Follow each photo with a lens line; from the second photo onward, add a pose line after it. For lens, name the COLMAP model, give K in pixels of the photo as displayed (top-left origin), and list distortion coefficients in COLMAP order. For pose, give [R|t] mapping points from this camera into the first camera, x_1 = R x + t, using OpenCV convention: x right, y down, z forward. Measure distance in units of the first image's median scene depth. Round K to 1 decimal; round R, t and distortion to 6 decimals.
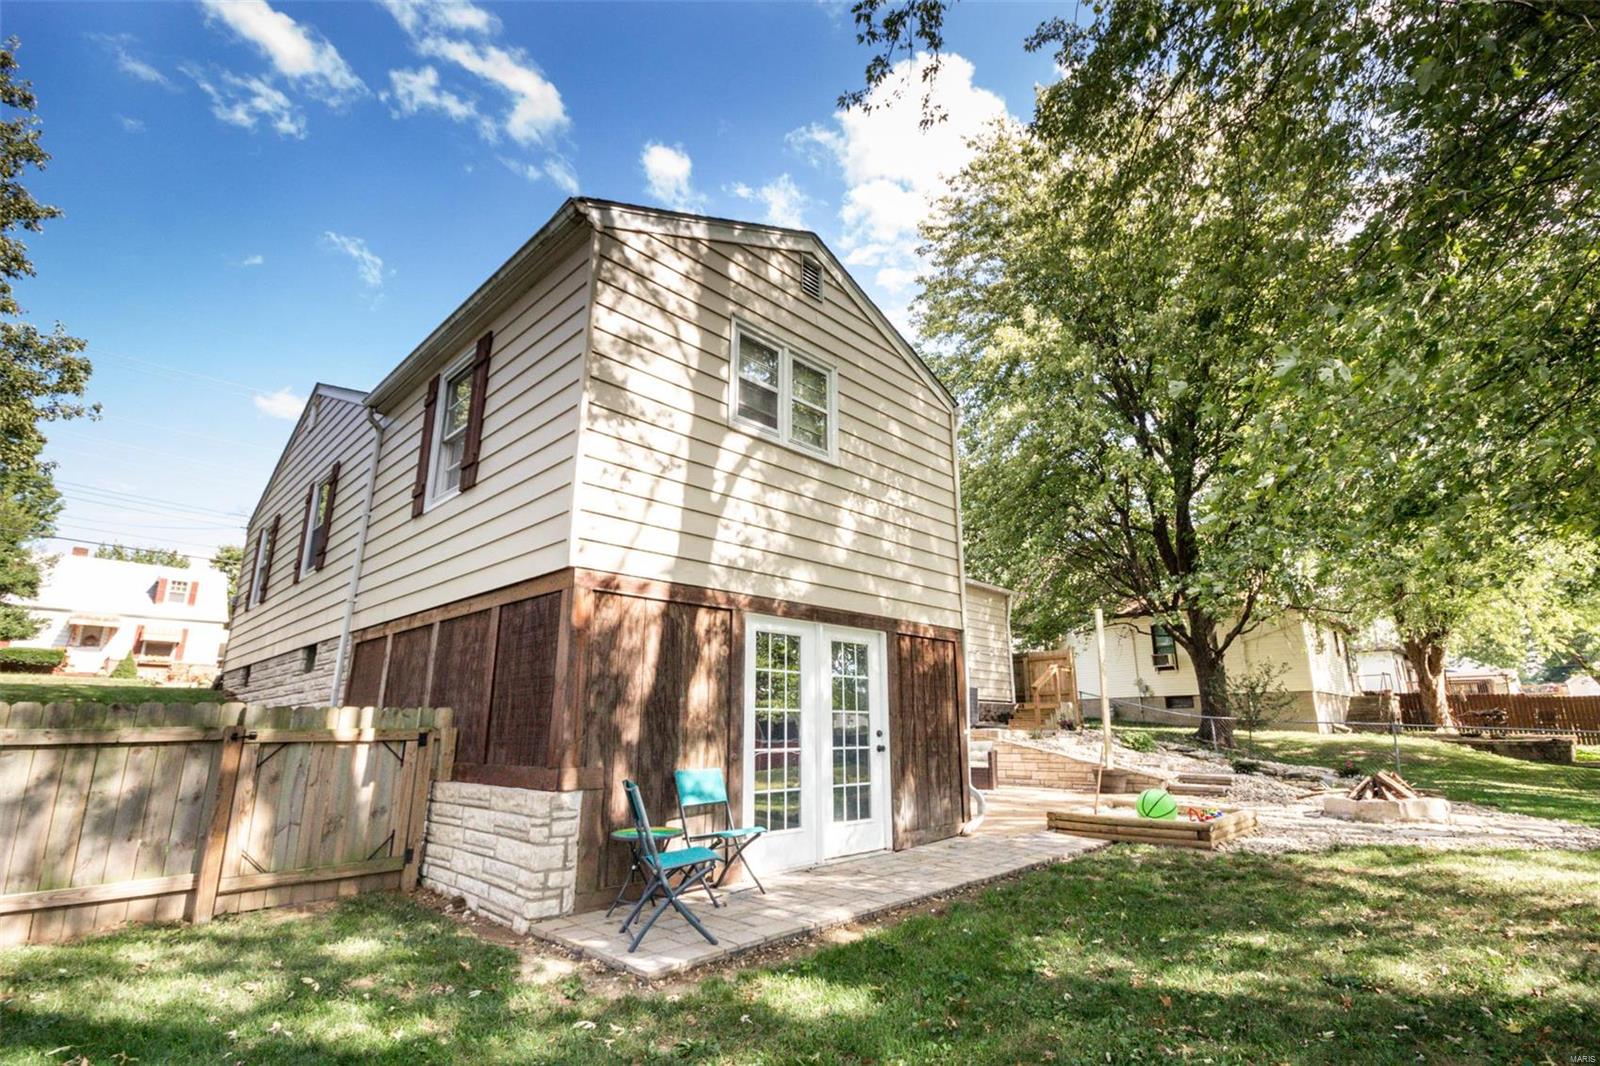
lens RADIAL K [[744.7, 0, 823.0], [0, 744.7, 550.2], [0, 0, 1]] dist [0.001215, 0.000224]
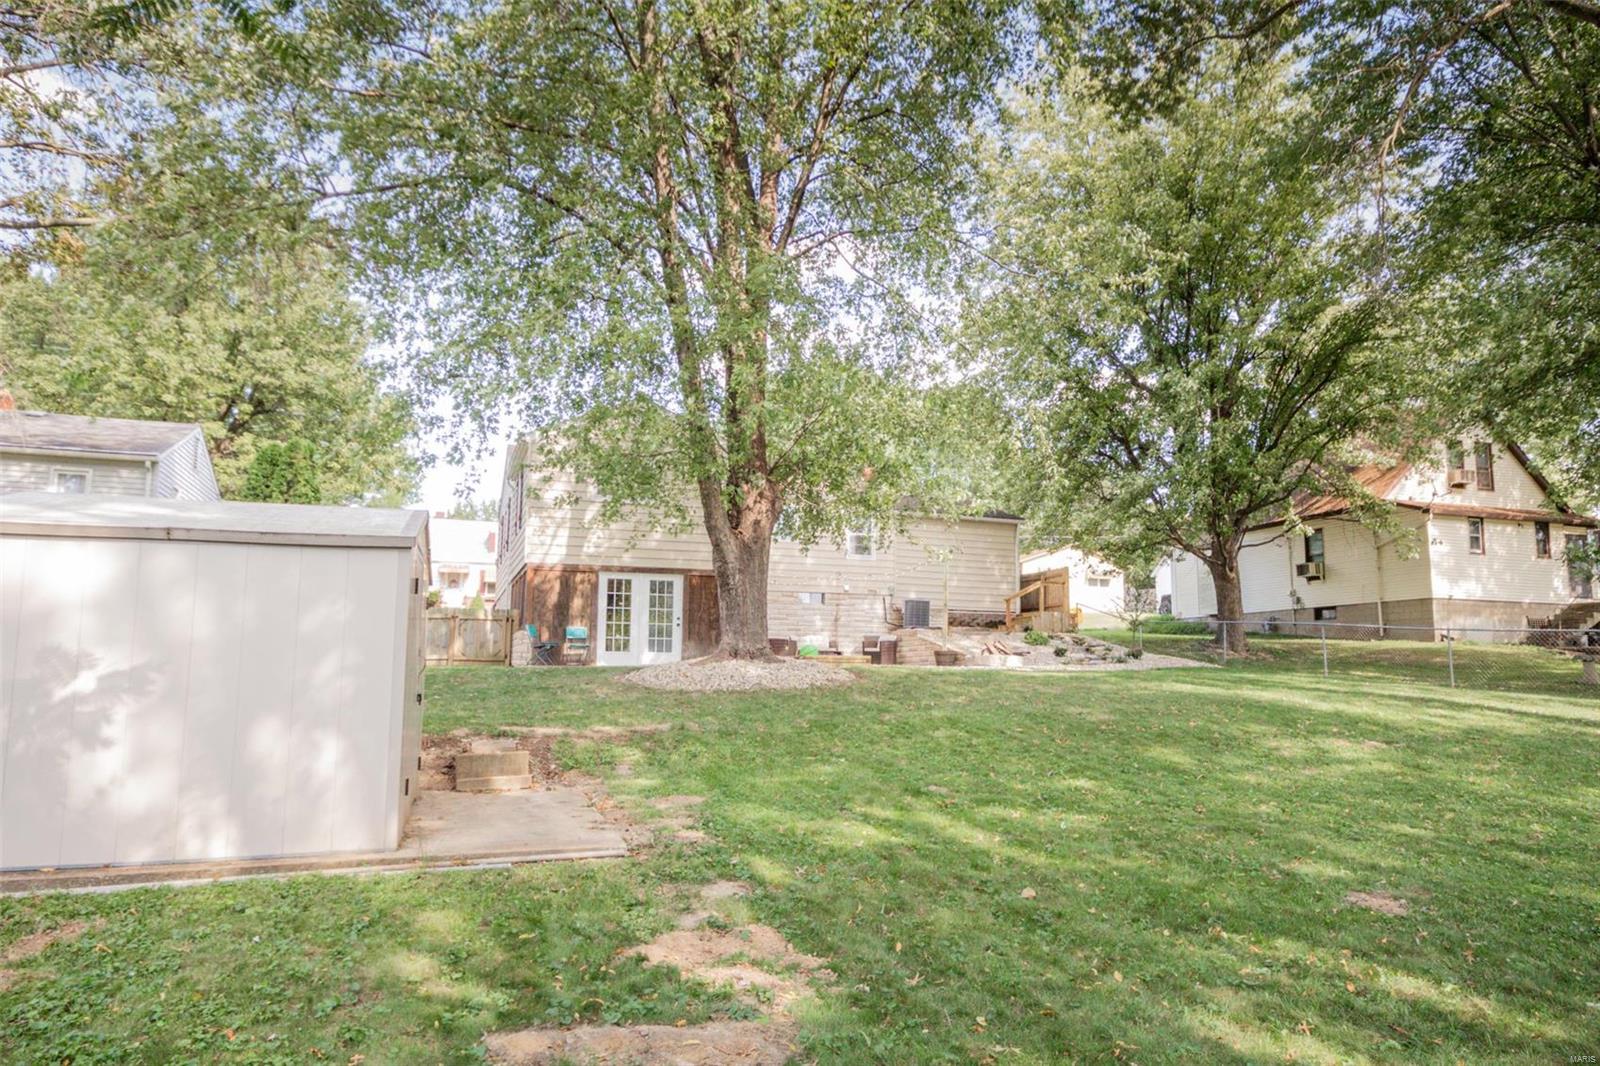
lens RADIAL K [[1045.4, 0, 800.0], [0, 1045.4, 533.0], [0, 0, 1]] dist [0.002560, 0.000370]
pose [[0.892292, -0.053700, -0.448255, 2.162365], [0.098150, 0.992226, 0.076511, -0.264671], [0.440661, -0.112267, 0.890626, -1.946170]]
